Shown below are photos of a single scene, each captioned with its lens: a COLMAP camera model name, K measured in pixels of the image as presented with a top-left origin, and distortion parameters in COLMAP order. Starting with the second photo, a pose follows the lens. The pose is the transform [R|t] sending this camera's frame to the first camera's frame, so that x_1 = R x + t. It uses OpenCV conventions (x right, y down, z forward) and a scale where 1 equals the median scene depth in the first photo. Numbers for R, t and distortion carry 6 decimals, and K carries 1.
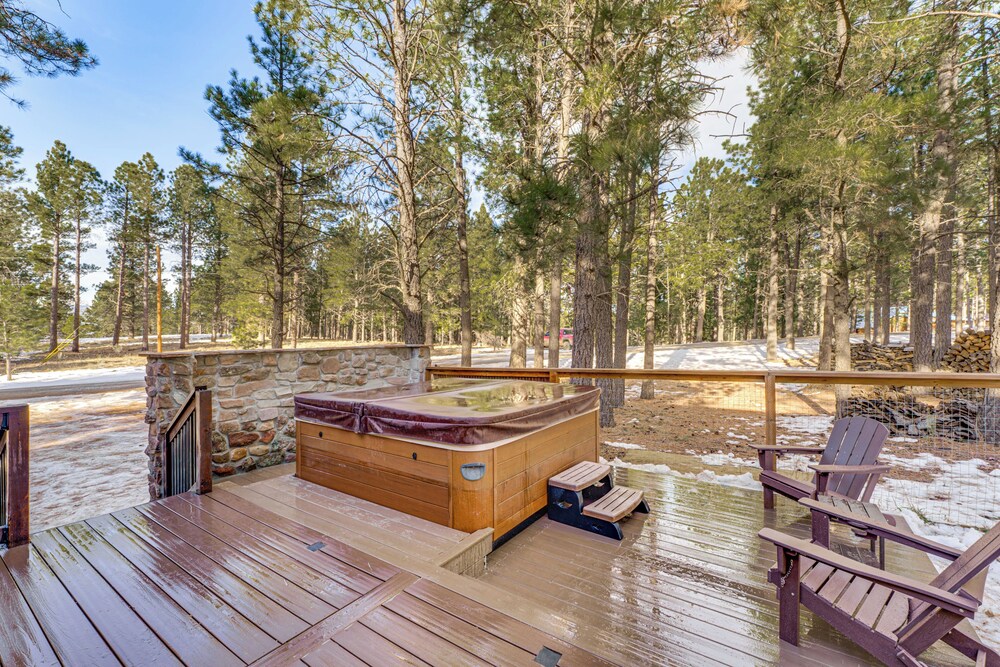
lens RADIAL K [[391.5, 0, 500.8], [0, 391.5, 336.8], [0, 0, 1]] dist [-0.000813, -0.000004]
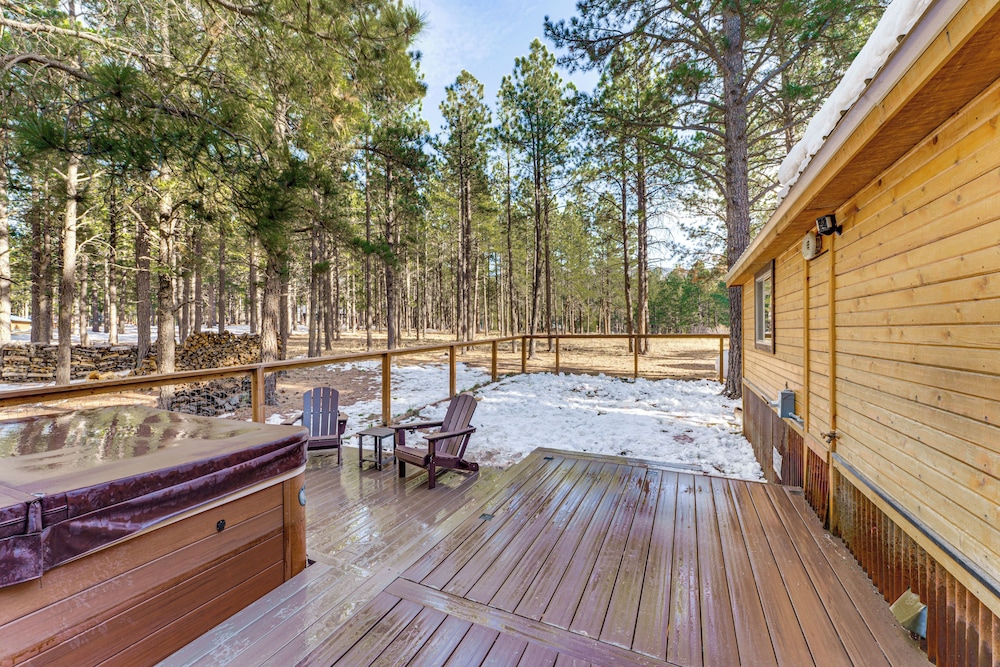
lens RADIAL K [[391.5, 0, 501.7], [0, 391.5, 334.9], [0, 0, 1]] dist [-0.000813, -0.000004]
pose [[-0.126350, -0.000162, 0.991986, -0.868370], [0.006292, 0.999980, 0.000965, 0.003500], [-0.991966, 0.006364, -0.126346, 0.615183]]
